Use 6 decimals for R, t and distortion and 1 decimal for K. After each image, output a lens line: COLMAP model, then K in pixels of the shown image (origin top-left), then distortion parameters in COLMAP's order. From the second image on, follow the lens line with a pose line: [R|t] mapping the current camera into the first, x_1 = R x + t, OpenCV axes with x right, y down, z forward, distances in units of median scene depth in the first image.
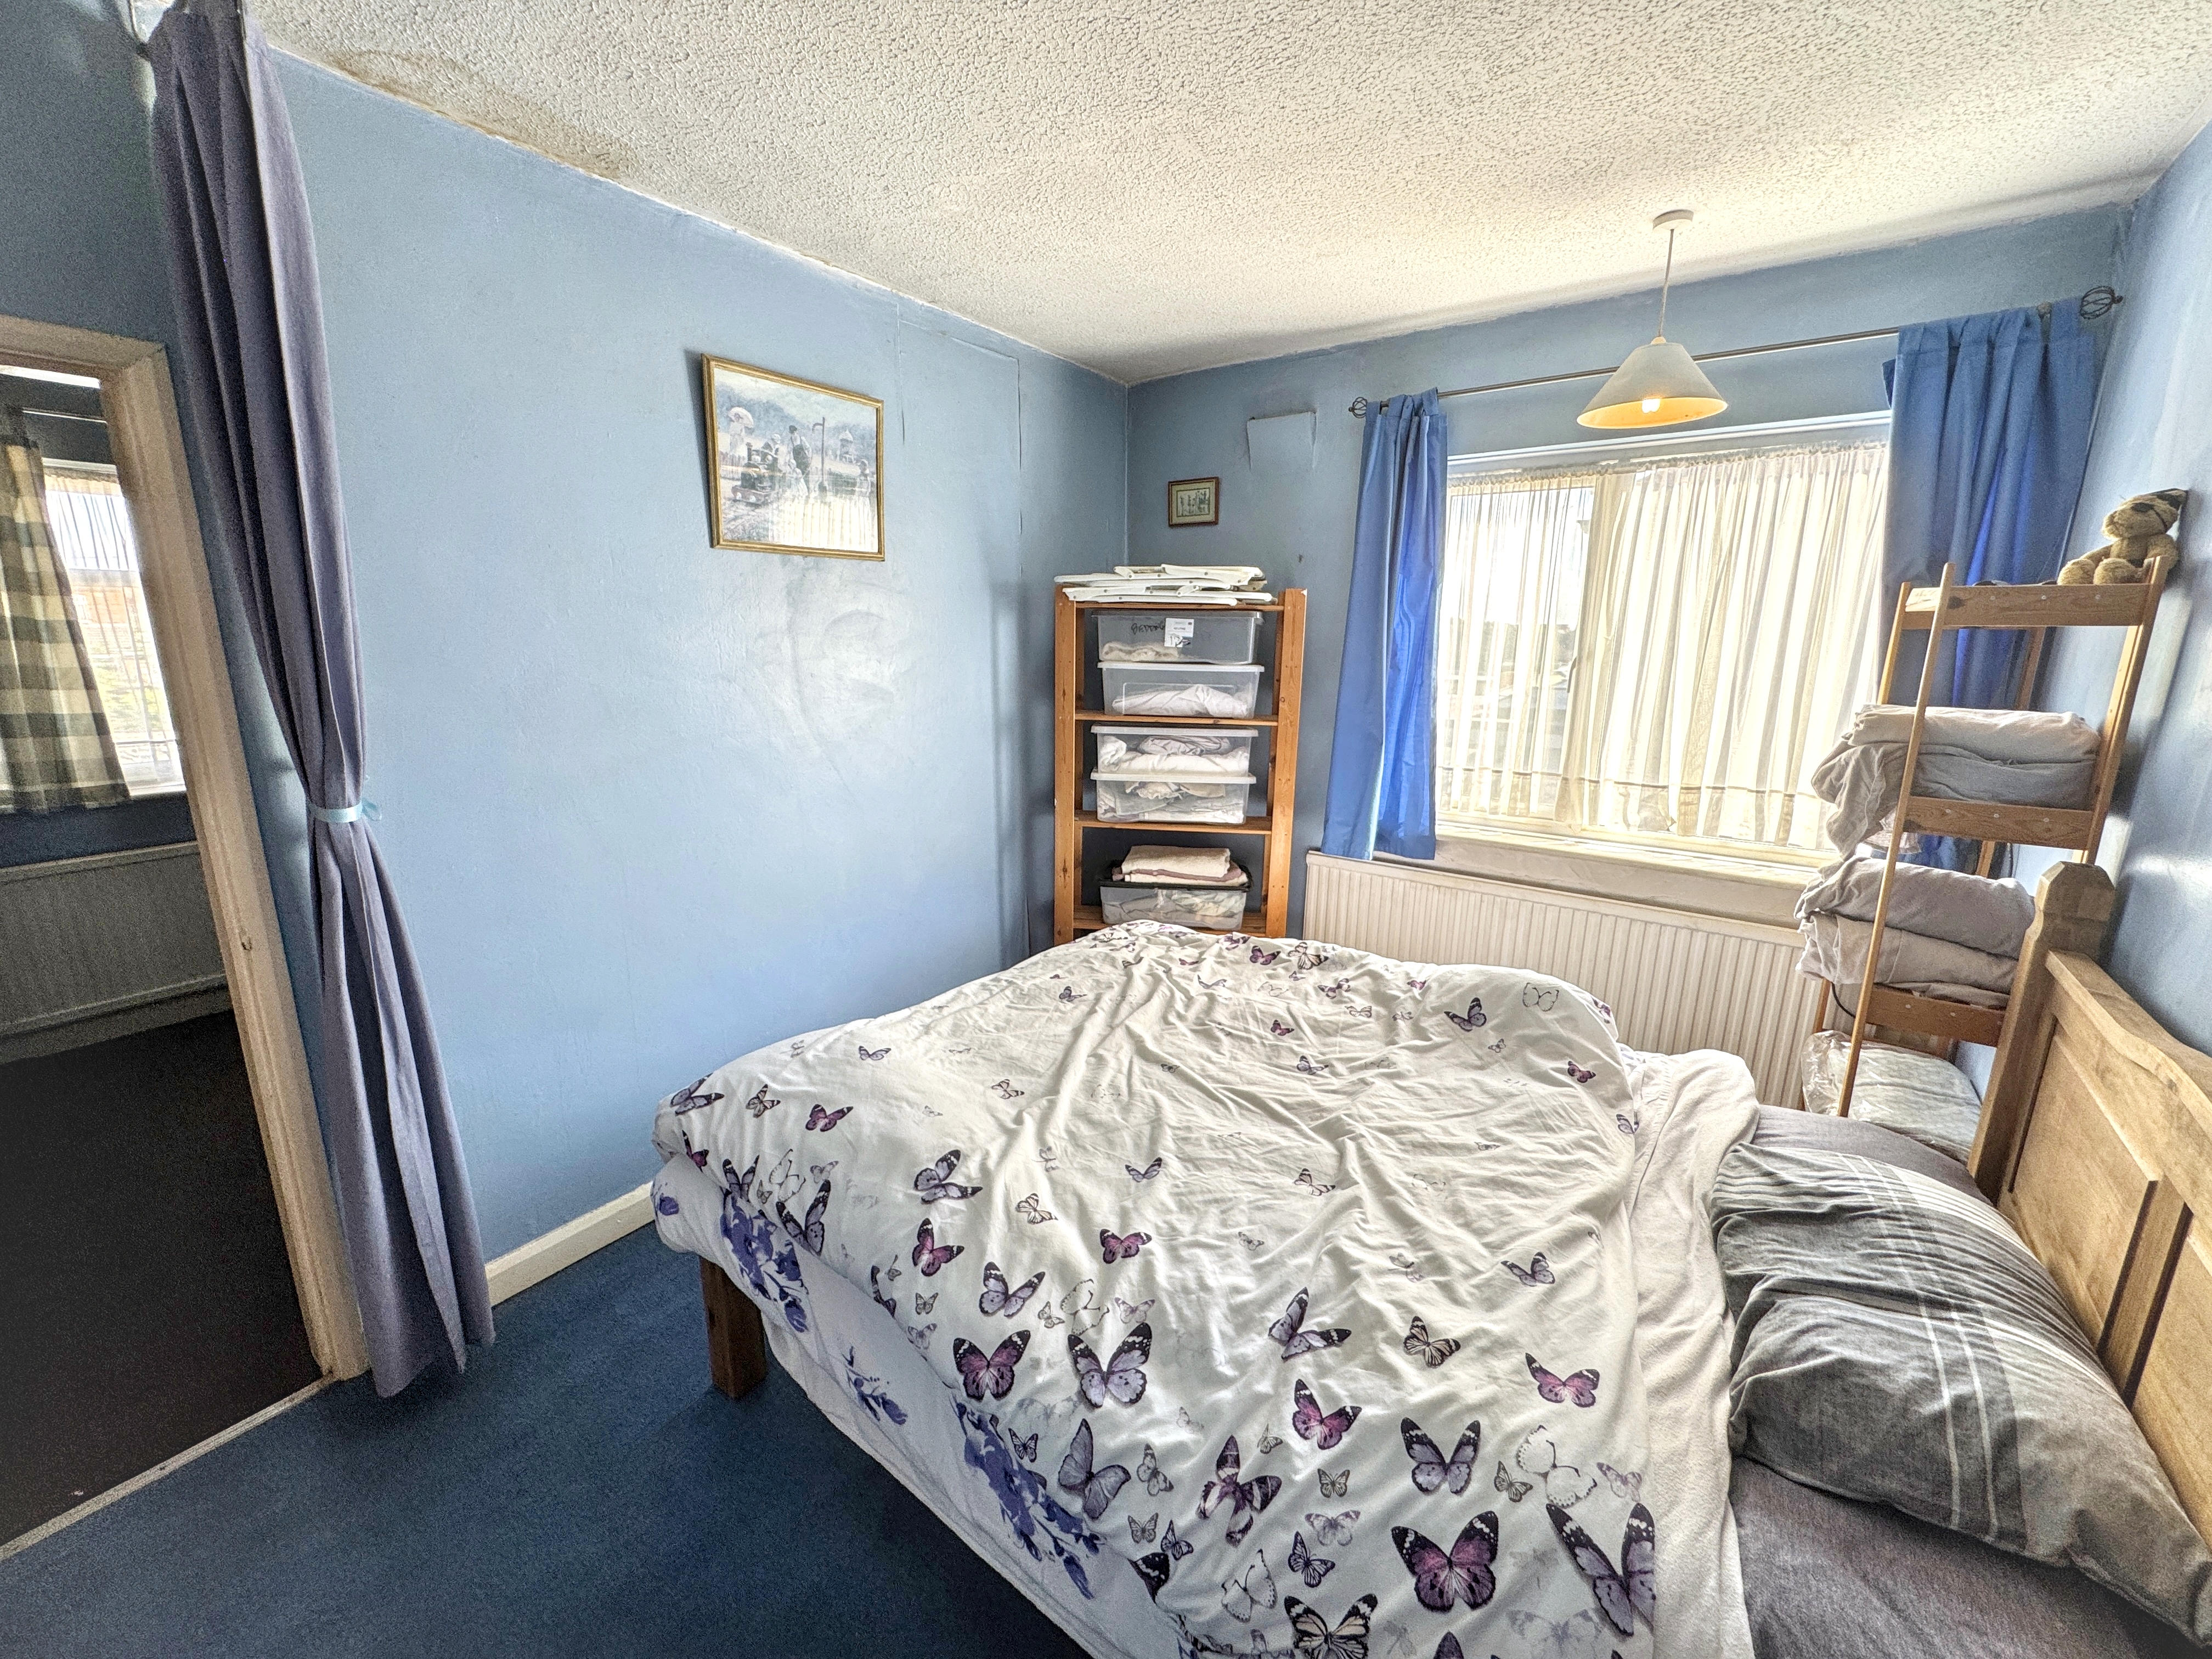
lens RADIAL K [[887.9, 0, 1103.9], [0, 887.9, 826.2], [0, 0, 1]] dist [0.001234, 0.000186]
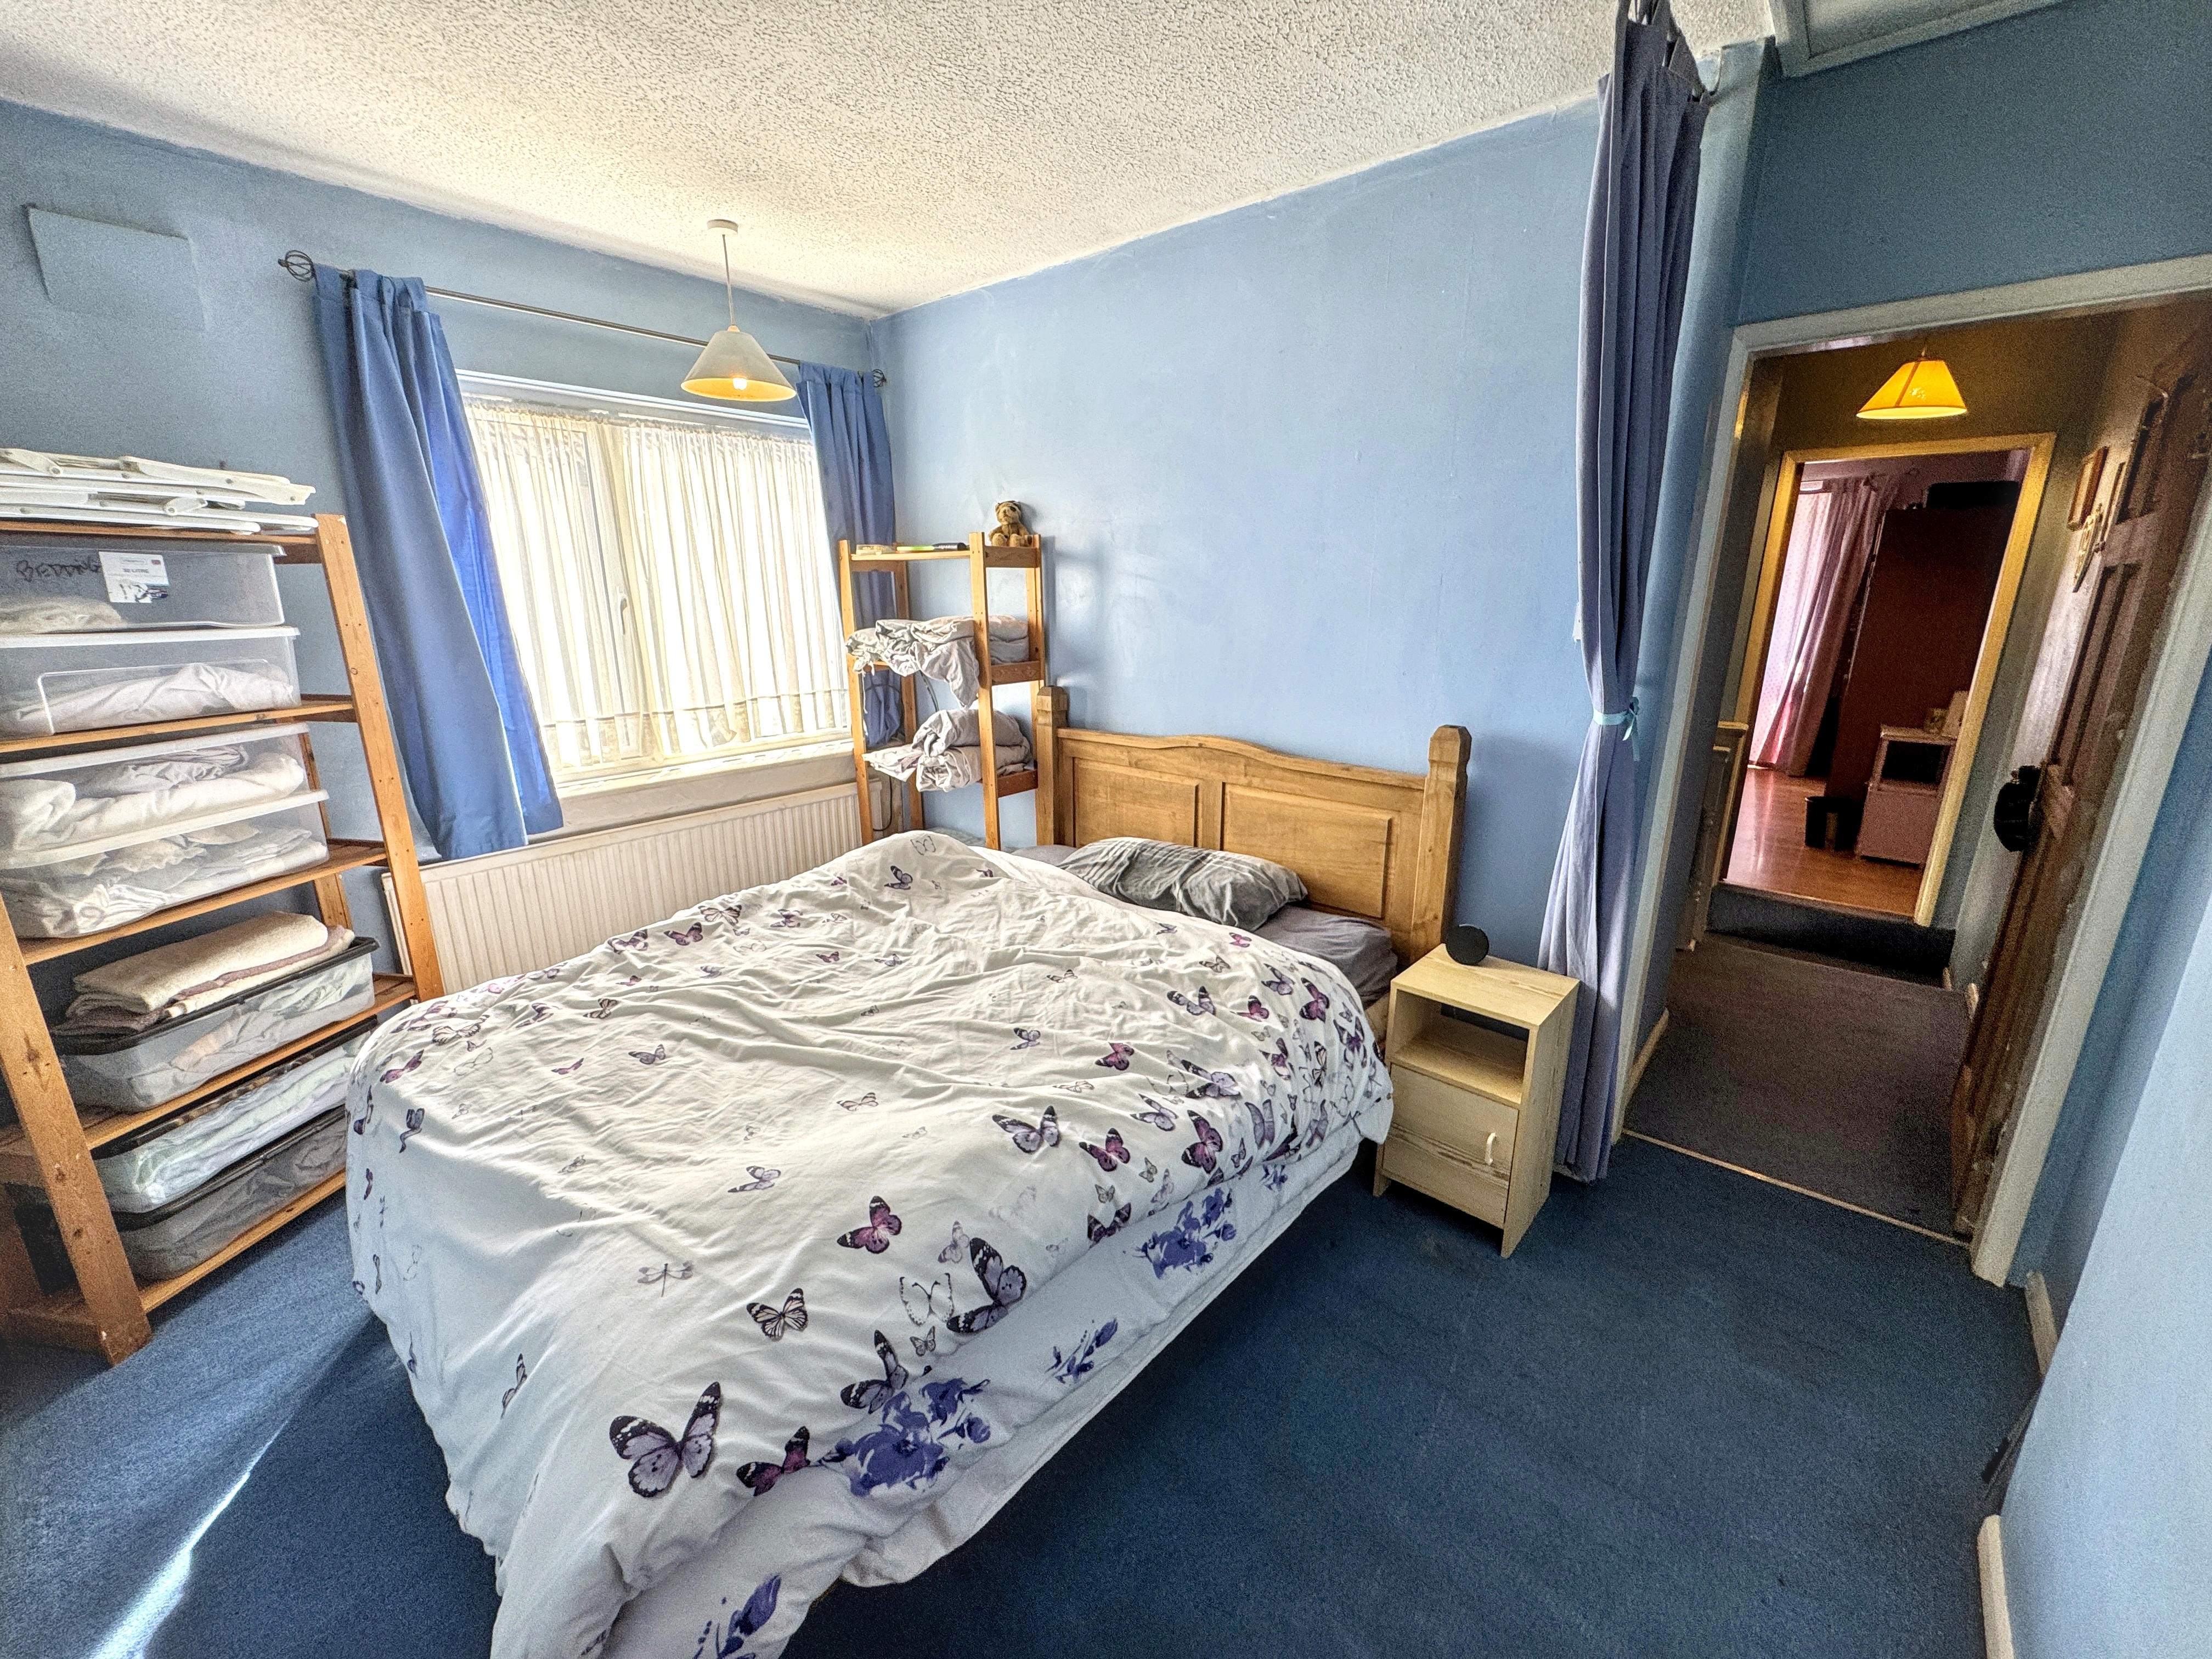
lens RADIAL K [[887.9, 0, 1109.4], [0, 887.9, 823.8], [0, 0, 1]] dist [0.001234, 0.000186]
pose [[0.072244, -0.269975, 0.960153, -0.512526], [0.223289, 0.942612, 0.248242, -0.073062], [-0.972071, 0.196458, 0.128380, 0.360597]]
